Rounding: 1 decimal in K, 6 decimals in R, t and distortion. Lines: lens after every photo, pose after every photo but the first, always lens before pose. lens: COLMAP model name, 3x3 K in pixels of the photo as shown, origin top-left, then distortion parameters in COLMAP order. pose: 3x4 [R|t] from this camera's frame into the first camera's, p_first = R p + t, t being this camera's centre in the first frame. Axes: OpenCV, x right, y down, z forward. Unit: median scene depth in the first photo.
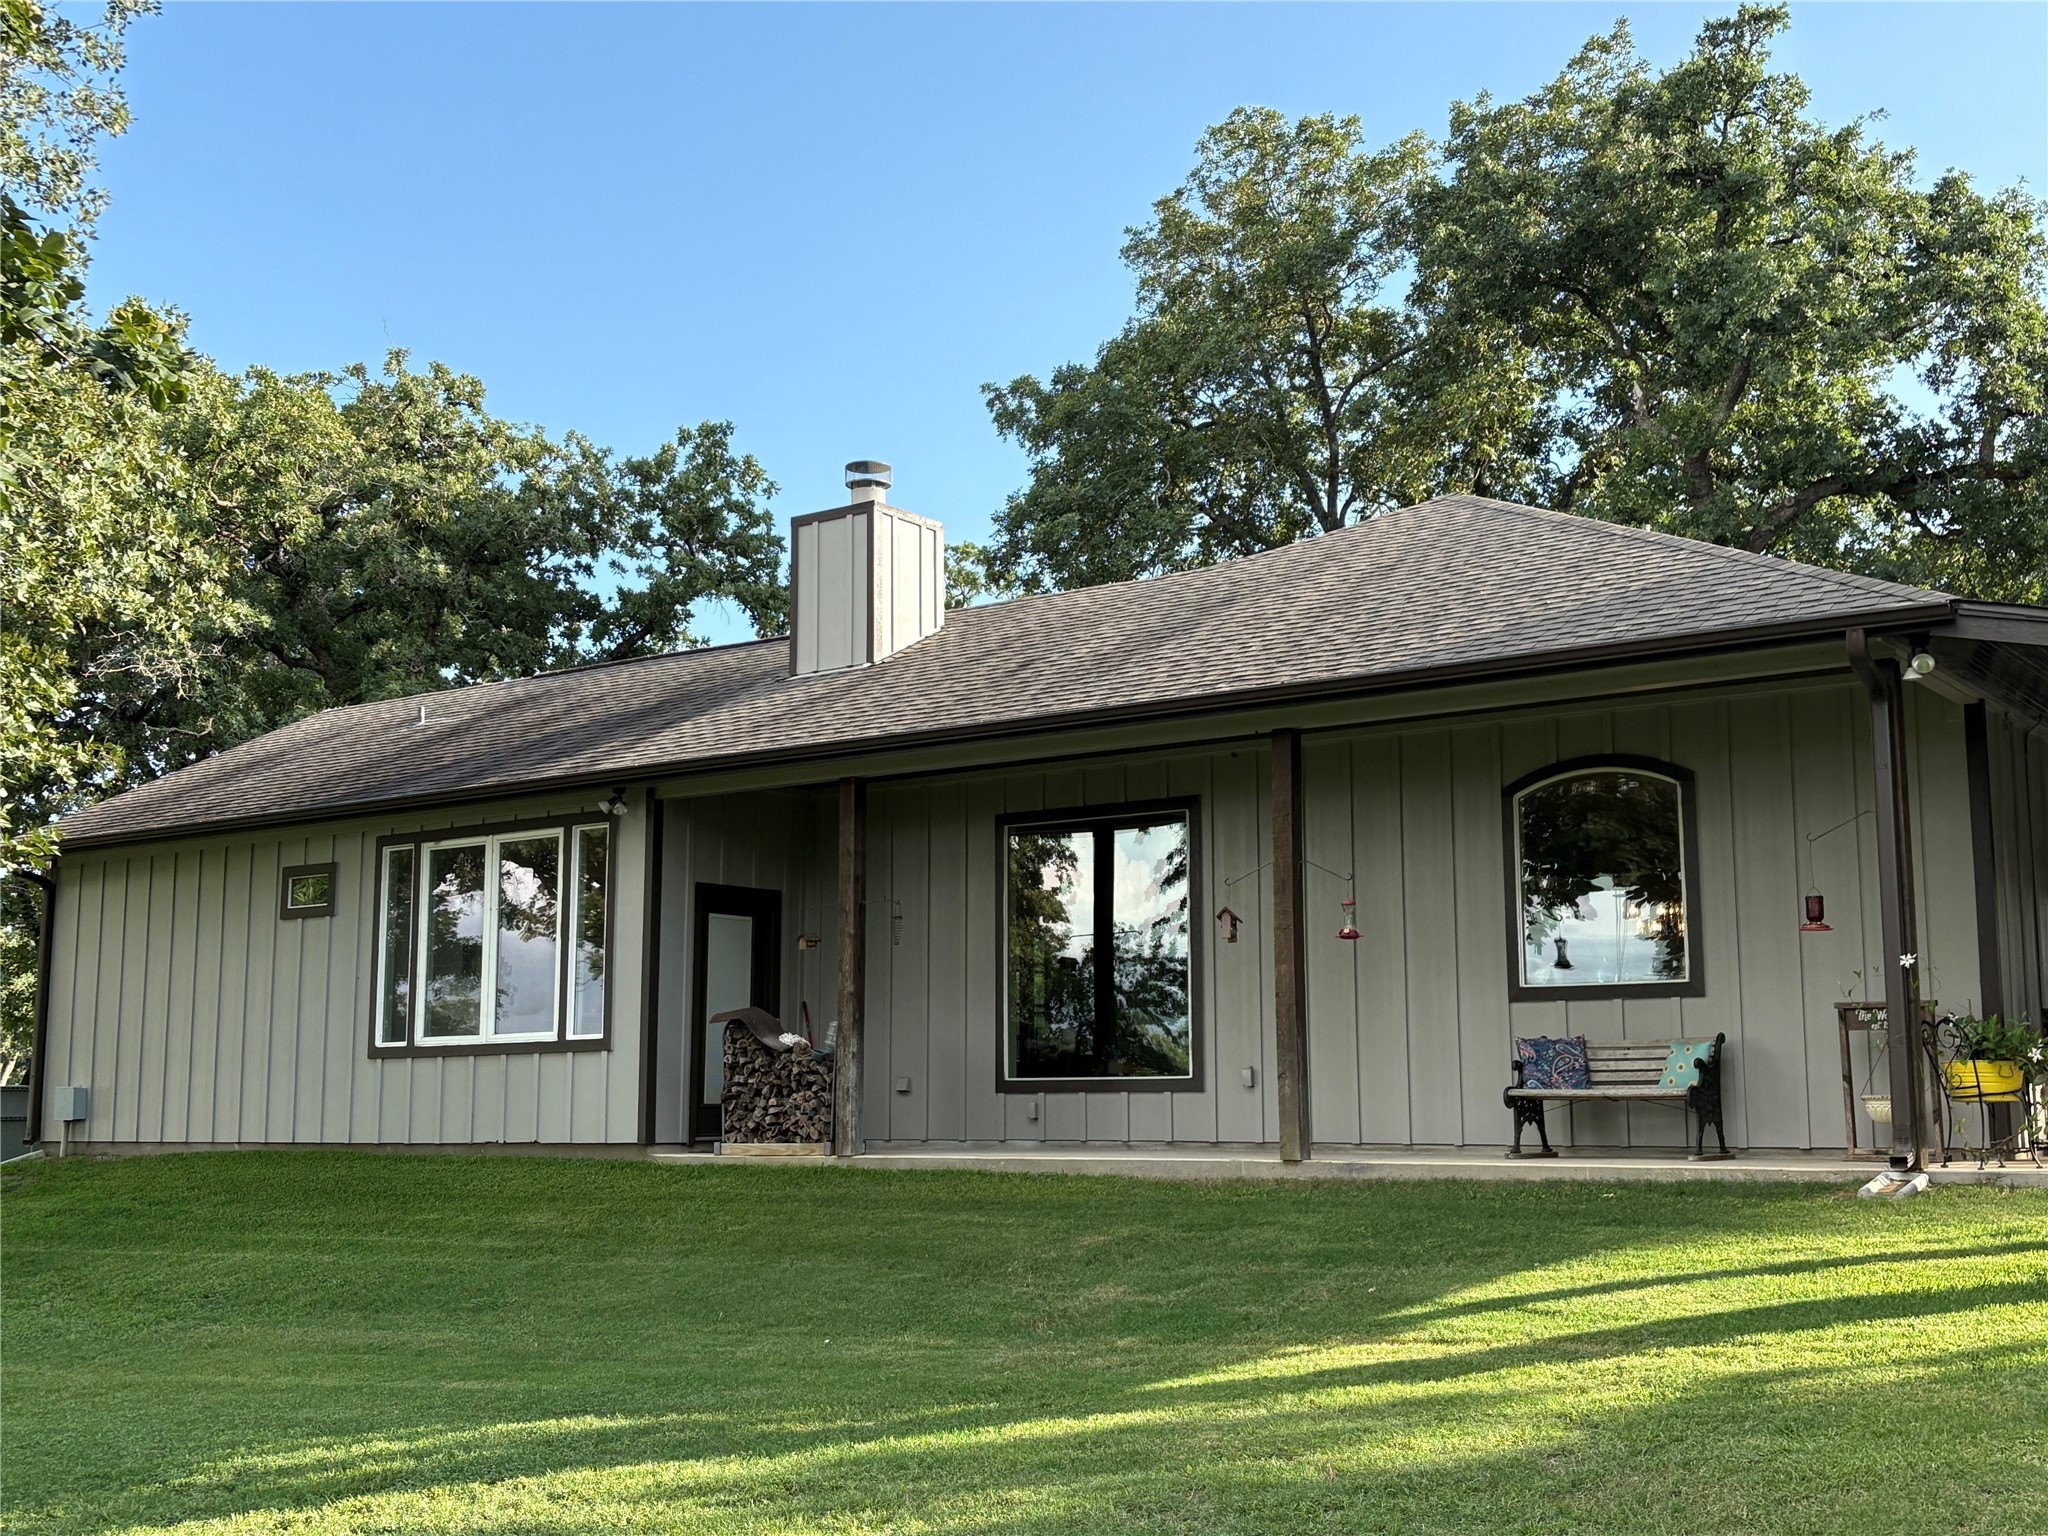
lens RADIAL K [[2270.4, 0, 1023.5], [0, 2270.4, 768.0], [0, 0, 1]] dist [0.058199, 0.000000]
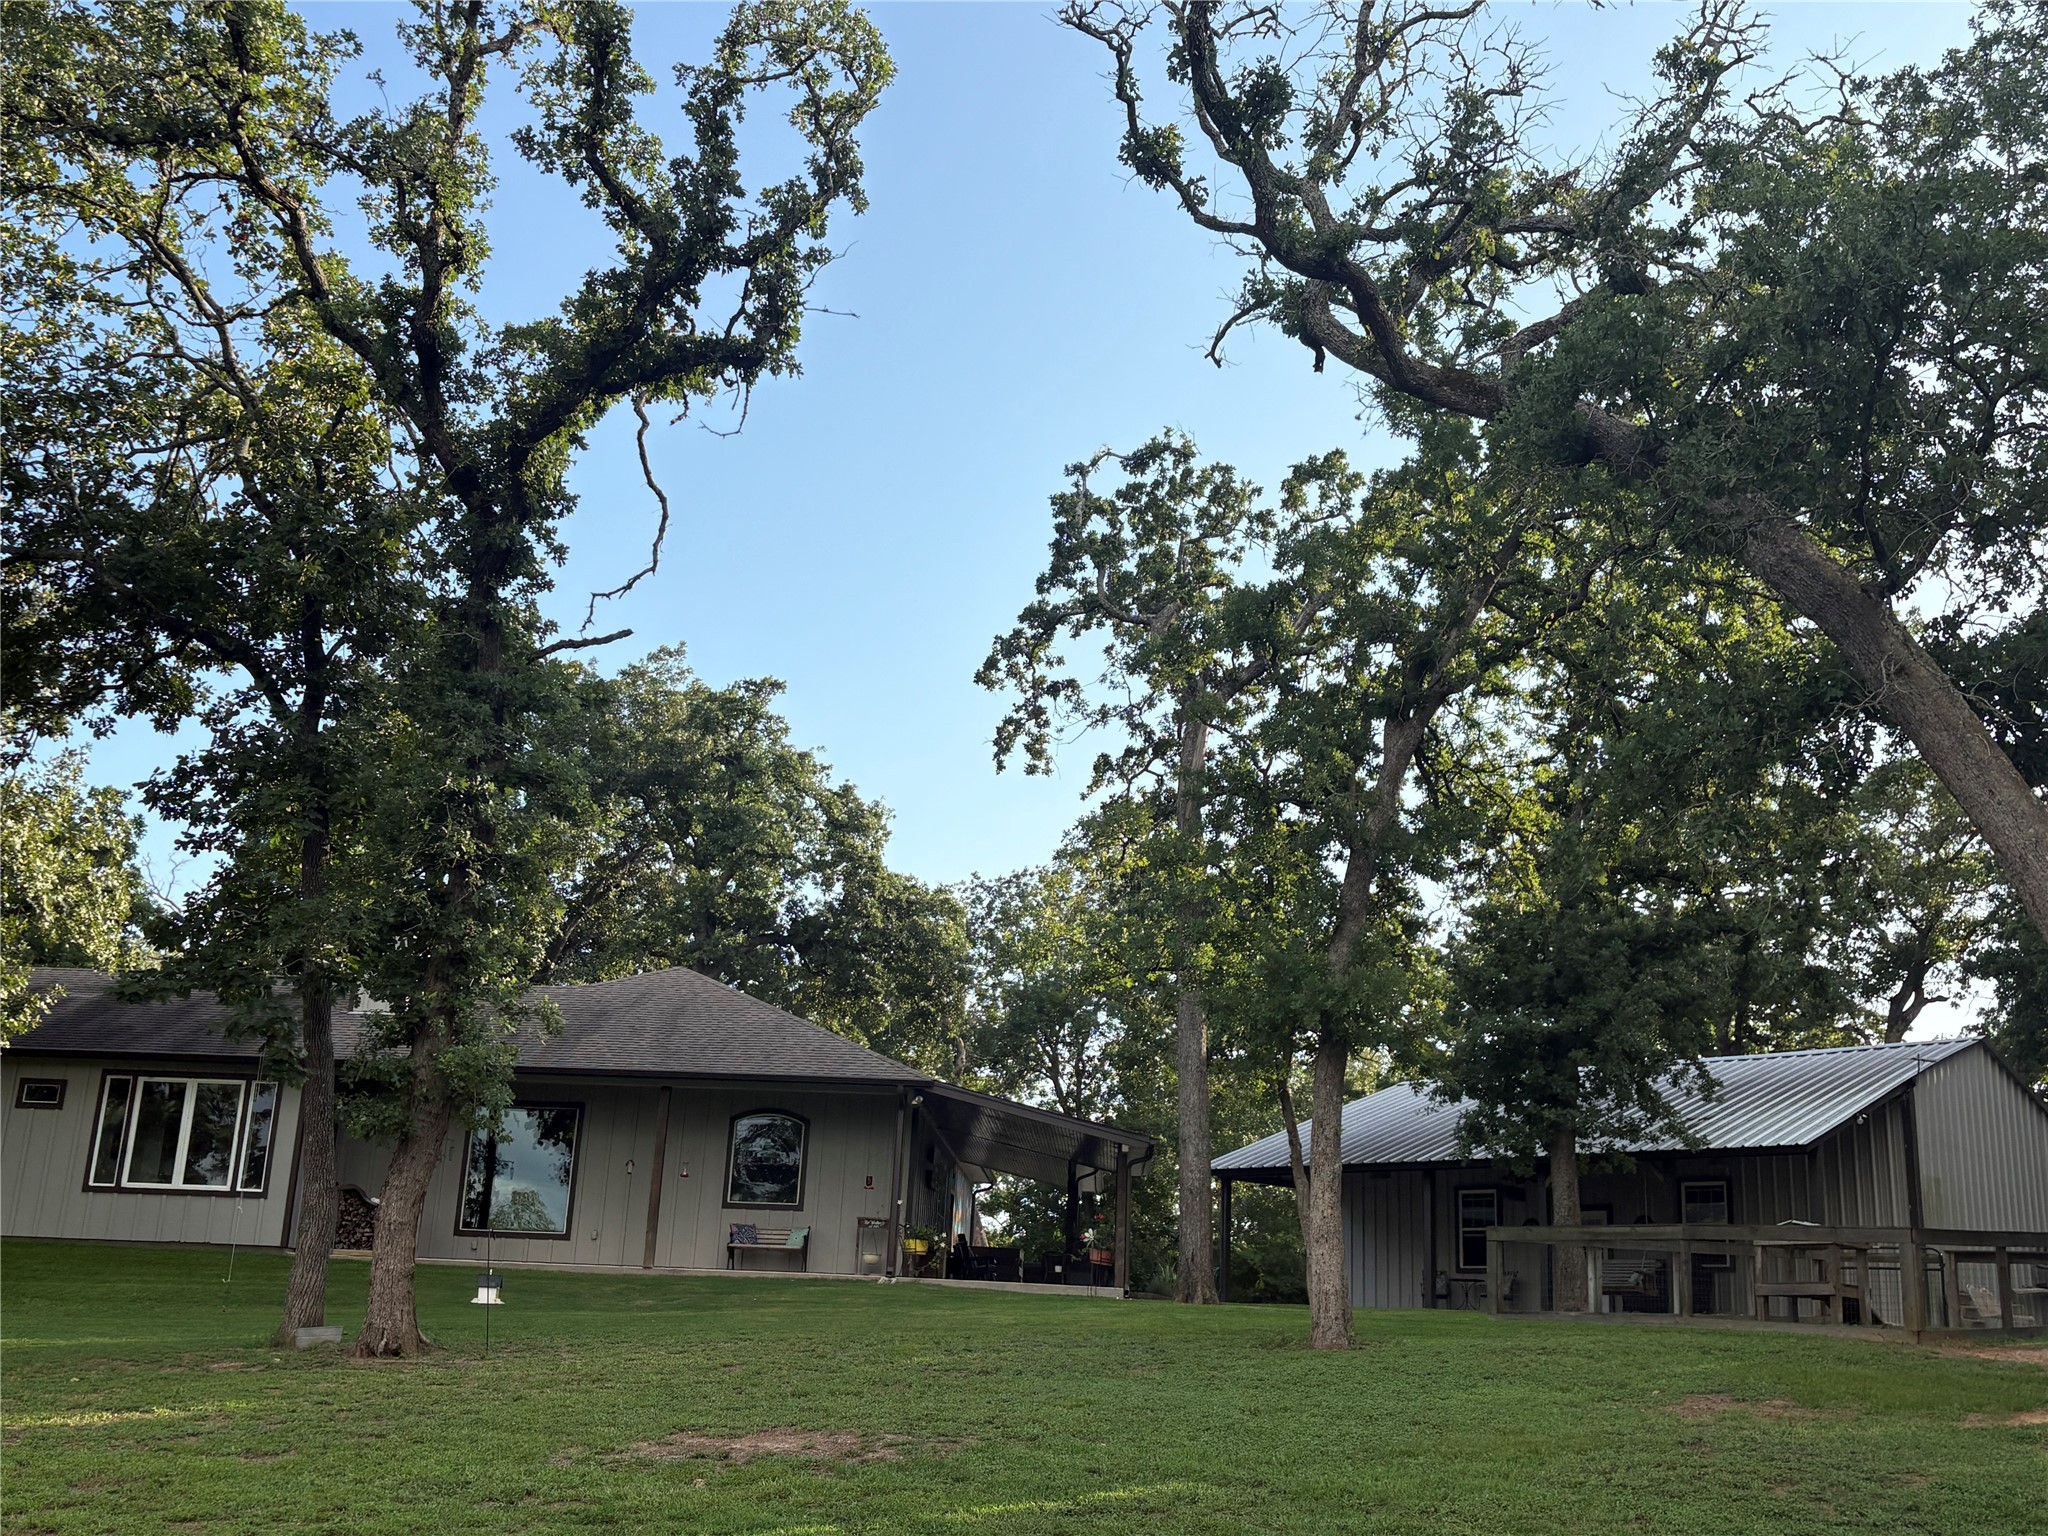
lens RADIAL K [[2089.9, 0, 1026.1], [0, 2089.9, 767.4], [0, 0, 1]] dist [-0.025792, 0.000000]
pose [[0.833593, 0.187388, 0.519624, -0.592963], [-0.122460, 0.979985, -0.156951, -0.036559], [-0.538634, 0.067200, 0.839856, -0.827668]]
